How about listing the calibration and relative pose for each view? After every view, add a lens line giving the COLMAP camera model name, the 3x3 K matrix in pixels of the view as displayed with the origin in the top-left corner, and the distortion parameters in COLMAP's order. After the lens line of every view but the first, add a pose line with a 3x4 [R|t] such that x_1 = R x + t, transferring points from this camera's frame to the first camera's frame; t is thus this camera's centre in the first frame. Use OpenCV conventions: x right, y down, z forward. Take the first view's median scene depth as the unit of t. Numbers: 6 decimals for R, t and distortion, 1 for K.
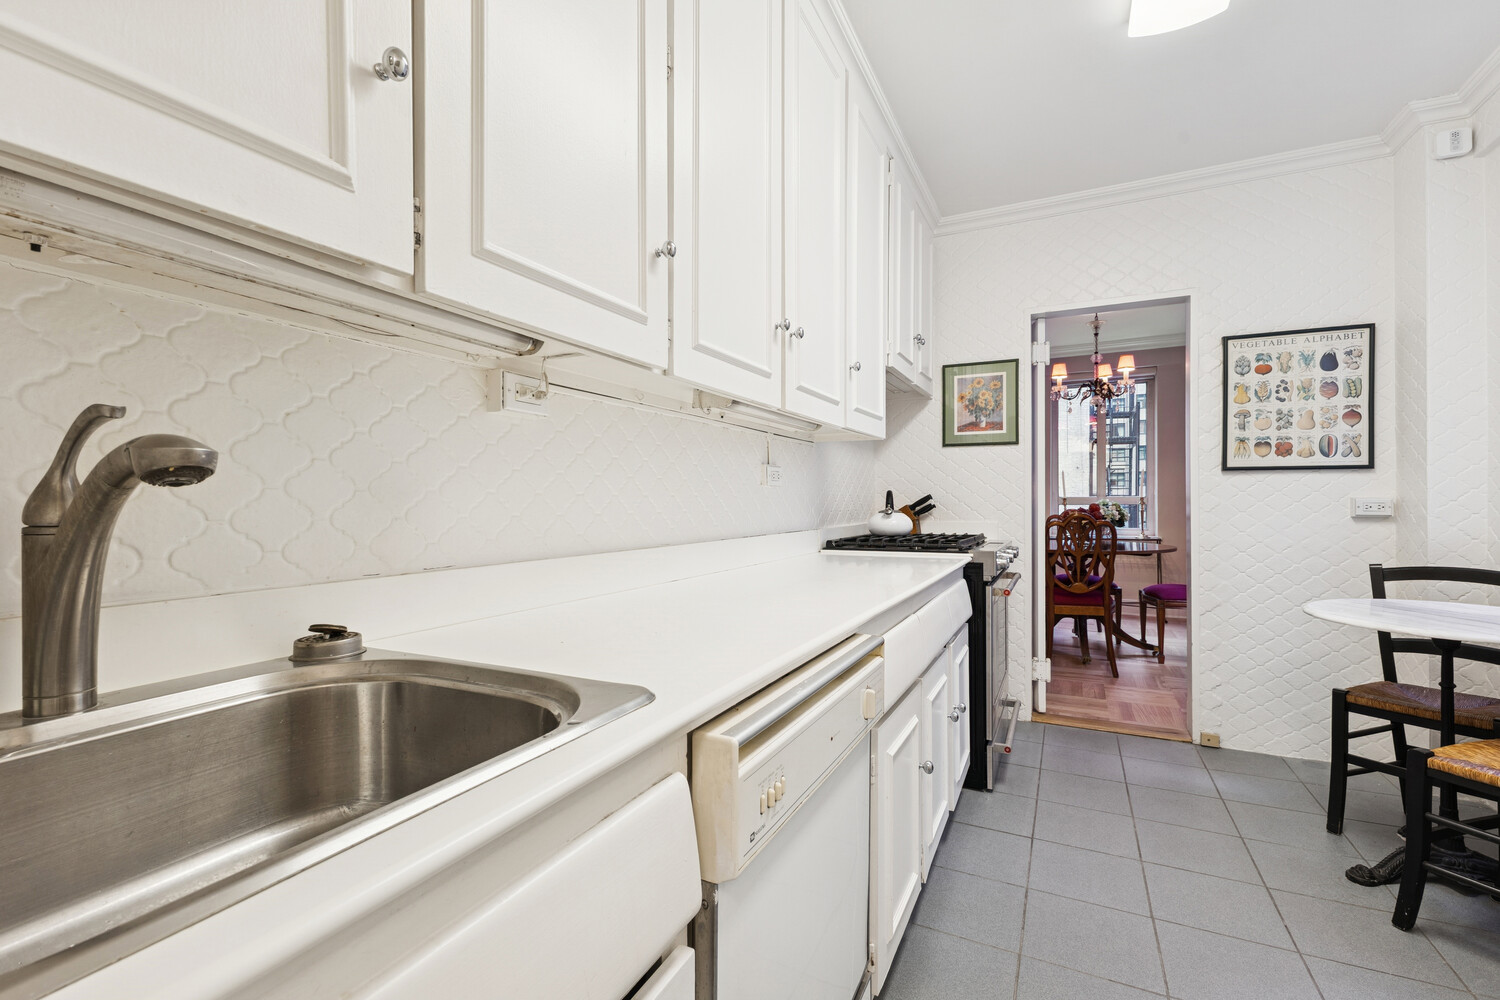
lens RADIAL K [[664.8, 0, 745.6], [0, 664.8, 498.7], [0, 0, 1]] dist [0.007461, -0.000150]
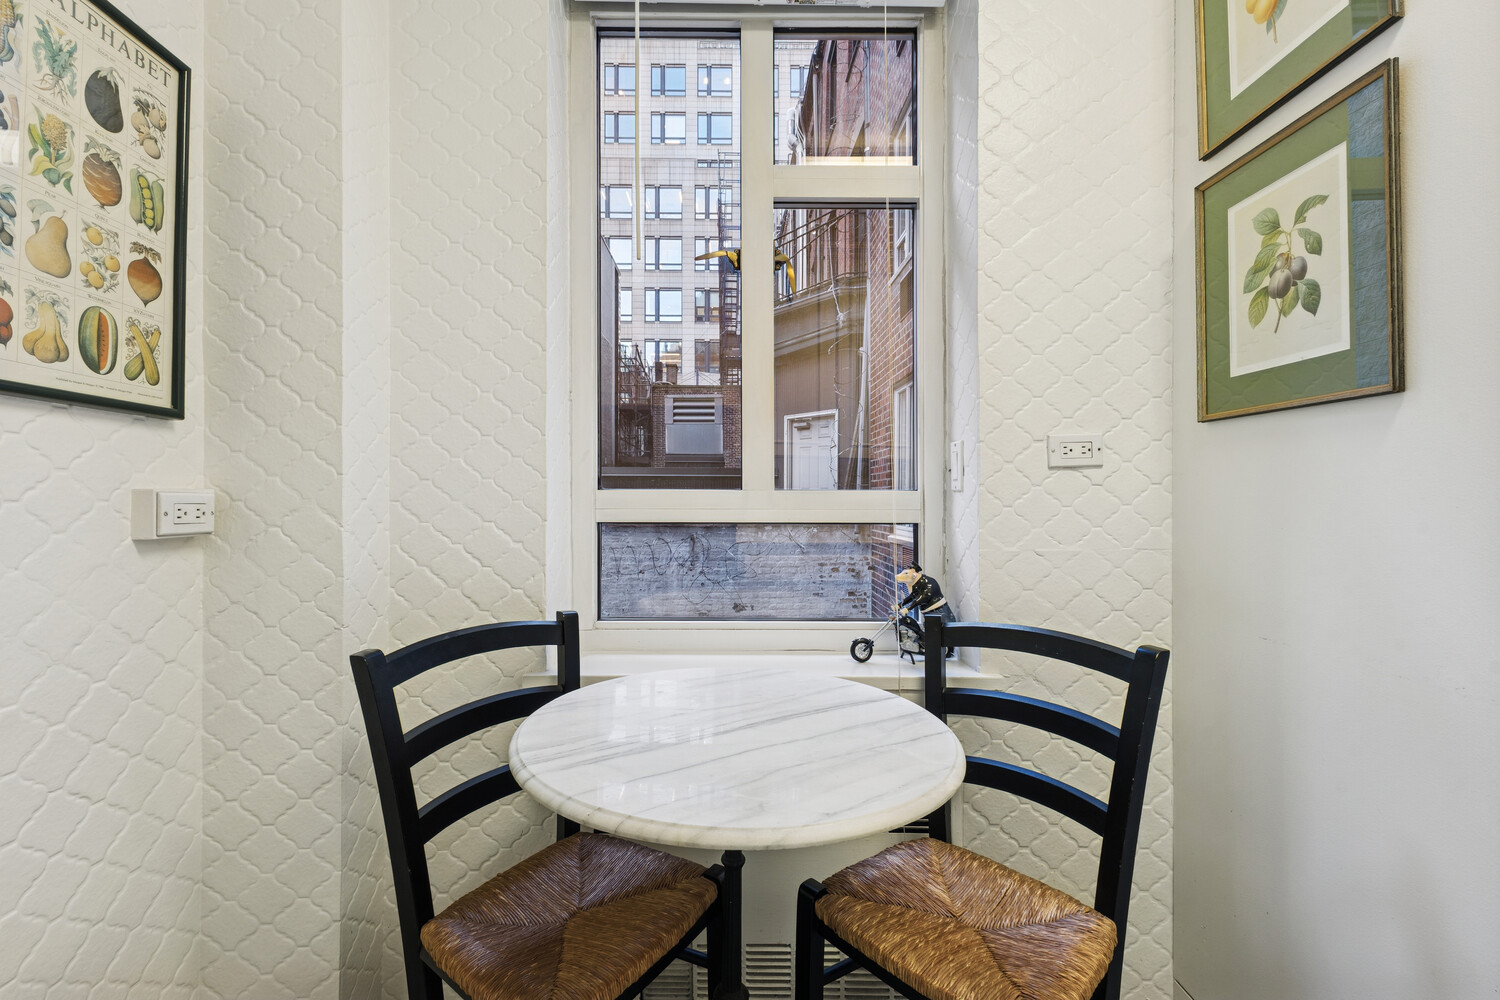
lens RADIAL K [[664.8, 0, 746.6], [0, 664.8, 489.3], [0, 0, 1]] dist [0.007461, -0.000150]
pose [[-0.451797, 0.014587, 0.892002, 0.411724], [-0.003339, 0.999832, -0.018042, 0.003823], [-0.892115, -0.011130, -0.451672, 0.861002]]
